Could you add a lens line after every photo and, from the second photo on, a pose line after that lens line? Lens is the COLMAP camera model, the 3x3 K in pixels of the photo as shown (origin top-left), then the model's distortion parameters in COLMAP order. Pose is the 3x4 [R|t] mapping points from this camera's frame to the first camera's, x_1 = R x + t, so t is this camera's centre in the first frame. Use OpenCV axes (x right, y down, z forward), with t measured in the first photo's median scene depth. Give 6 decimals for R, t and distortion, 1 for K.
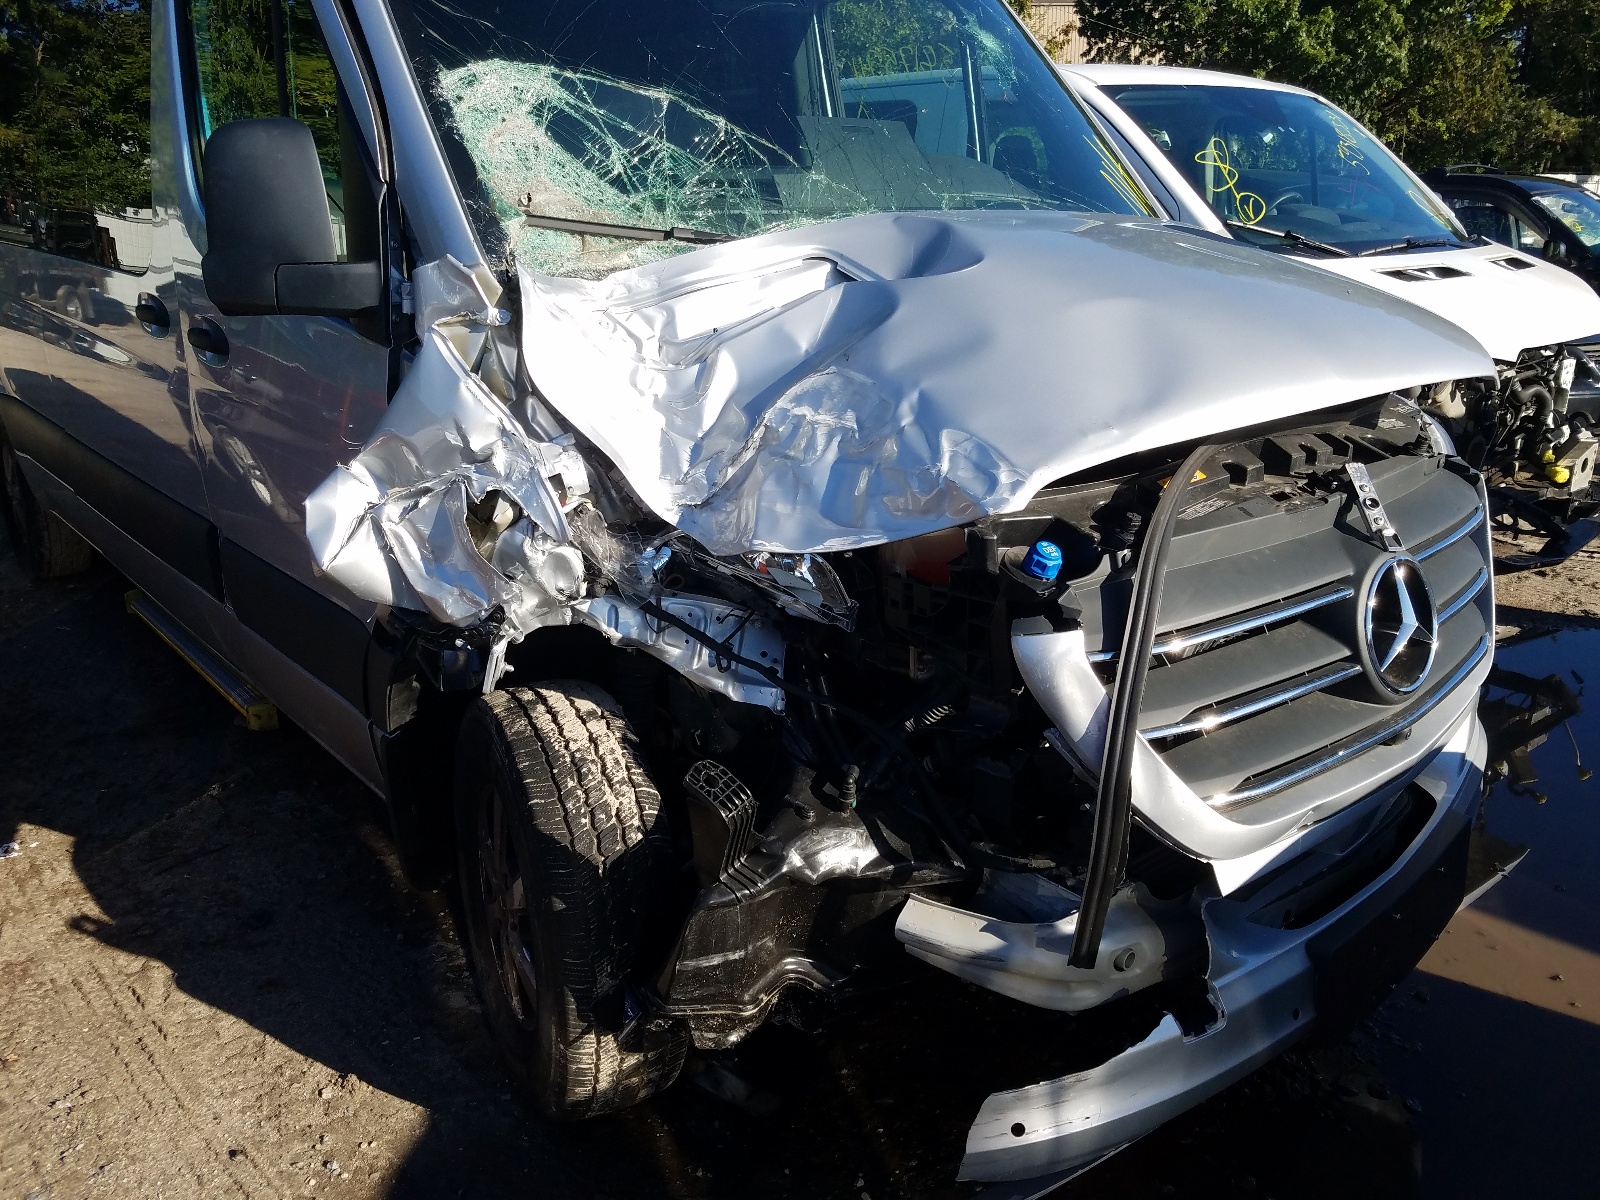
lens RADIAL K [[1253.9, 0, 797.0], [0, 1253.9, 599.9], [0, 0, 1]] dist [0.014216, -0.006197]
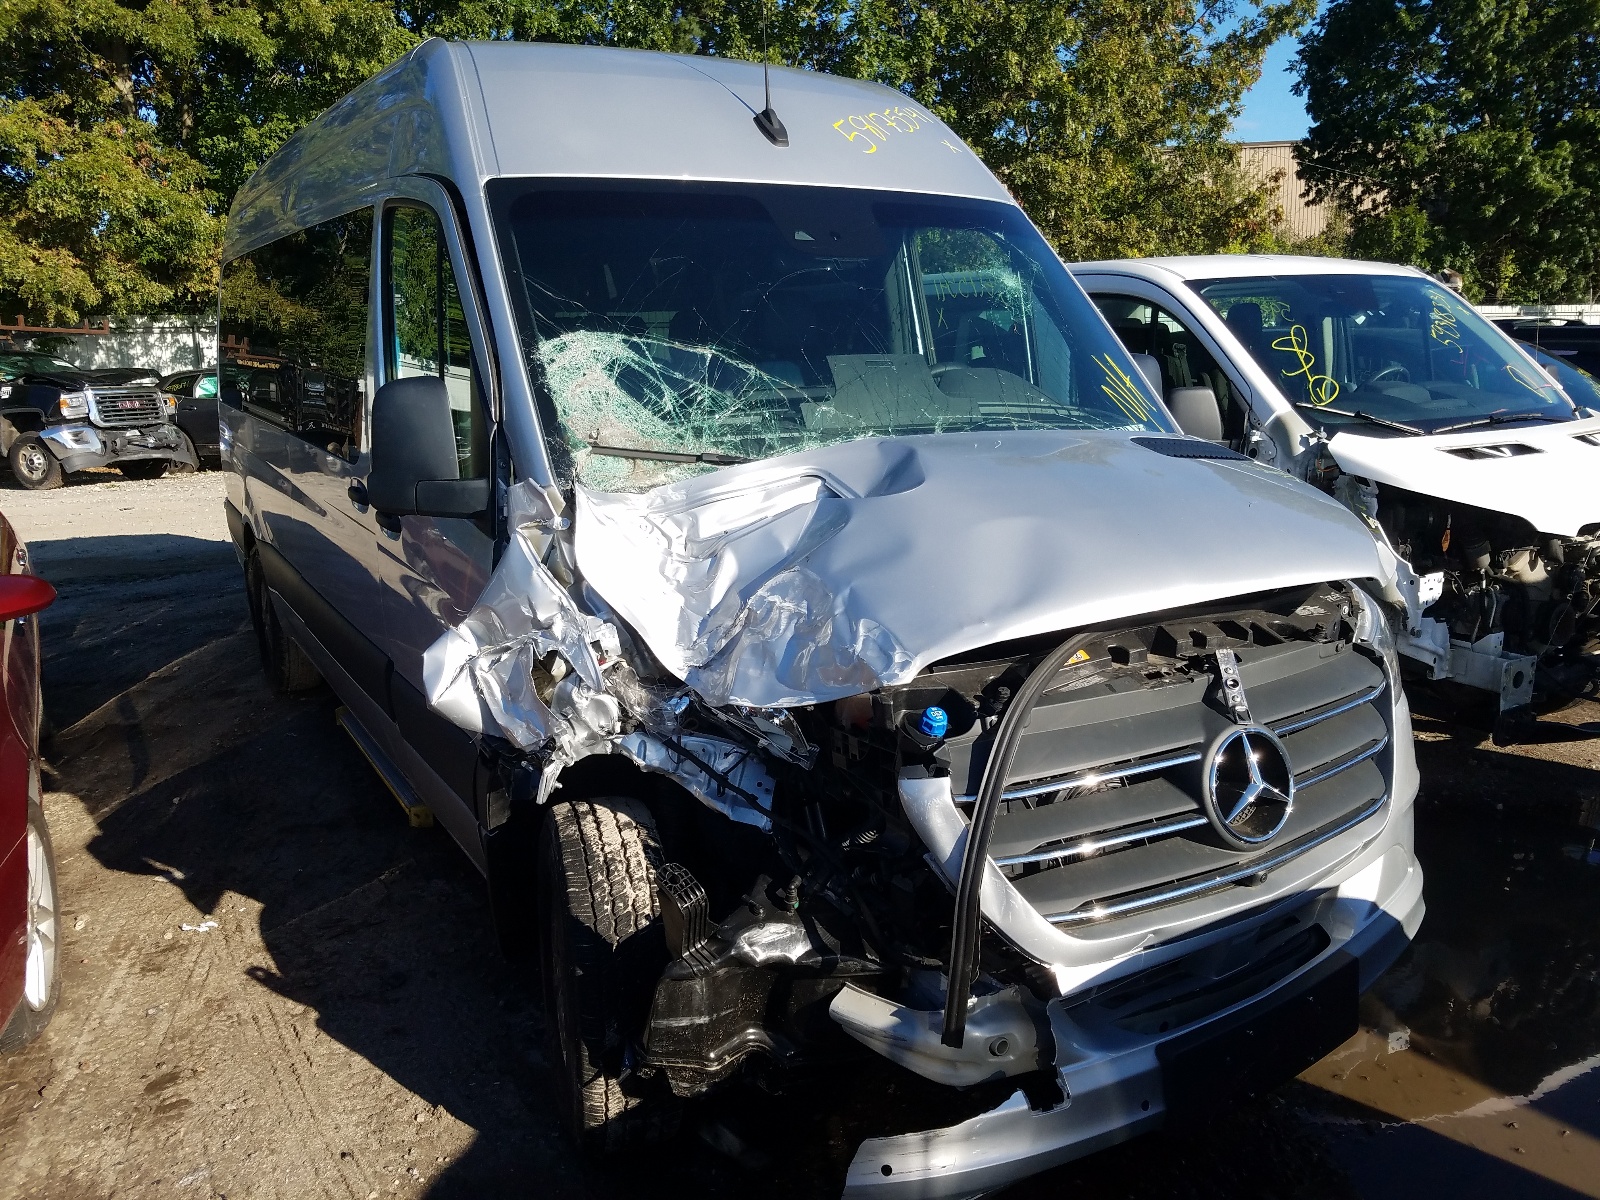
lens RADIAL K [[1253.9, 0, 802.7], [0, 1253.9, 597.7], [0, 0, 1]] dist [0.014216, -0.006197]
pose [[0.984869, 0.022503, -0.171832, 0.240063], [-0.039738, 0.994439, -0.097532, -0.022846], [0.168682, 0.102884, 0.980286, -0.261131]]
